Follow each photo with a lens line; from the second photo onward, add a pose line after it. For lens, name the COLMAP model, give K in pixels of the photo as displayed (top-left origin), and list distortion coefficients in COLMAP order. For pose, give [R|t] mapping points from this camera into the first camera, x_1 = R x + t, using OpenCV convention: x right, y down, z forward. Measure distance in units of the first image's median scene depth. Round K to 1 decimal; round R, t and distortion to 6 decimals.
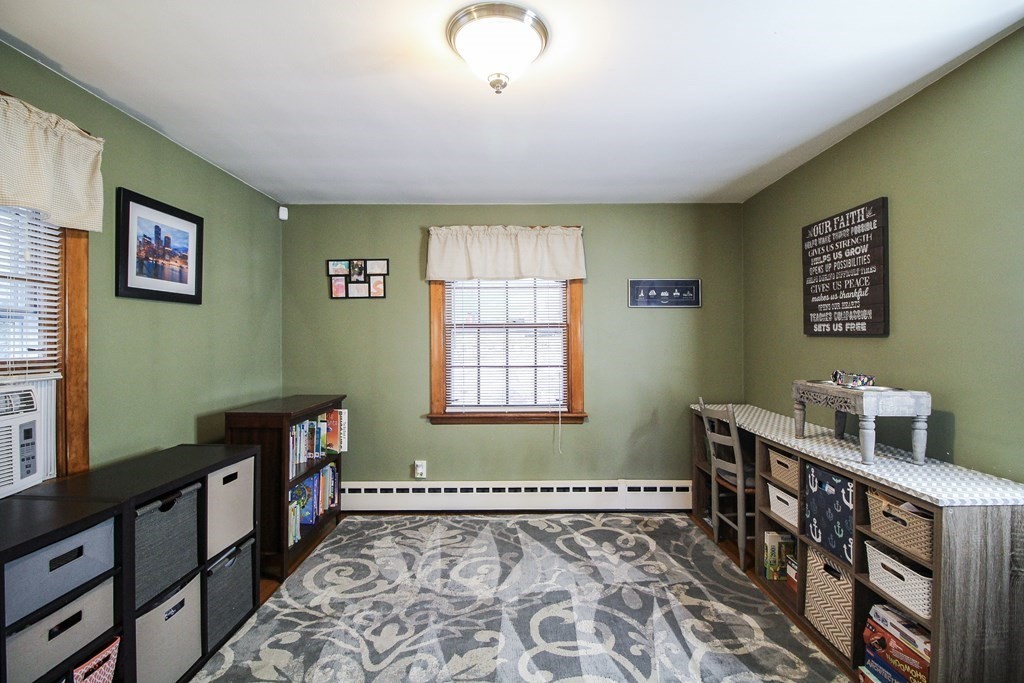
lens RADIAL K [[475.2, 0, 519.1], [0, 475.2, 338.8], [0, 0, 1]] dist [0.002117, -0.013688]
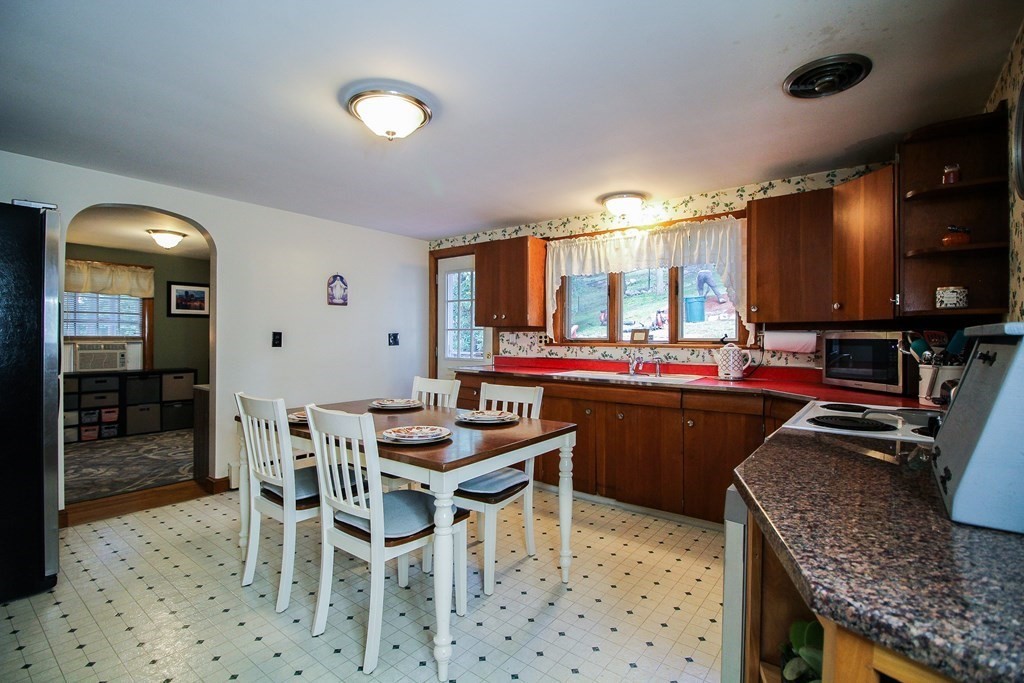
lens RADIAL K [[475.2, 0, 519.1], [0, 475.2, 338.8], [0, 0, 1]] dist [0.002117, -0.013688]
pose [[0.789394, 0.008164, -0.613832, 3.167734], [-0.003485, 0.999955, 0.008817, 0.021375], [0.613877, -0.004821, 0.789387, -0.030368]]
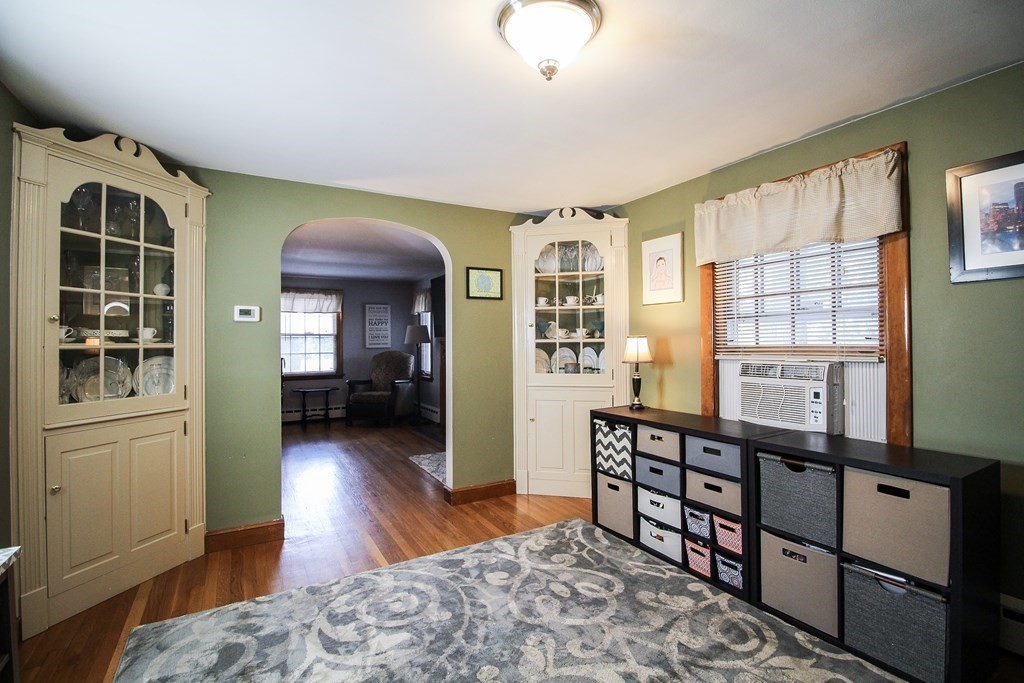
lens RADIAL K [[475.2, 0, 519.1], [0, 475.2, 338.8], [0, 0, 1]] dist [0.002117, -0.013688]
pose [[-0.865412, 0.005072, -0.501036, 0.431100], [0.012253, 0.999864, -0.011041, 0.025187], [0.500912, -0.015694, -0.865356, 1.540431]]
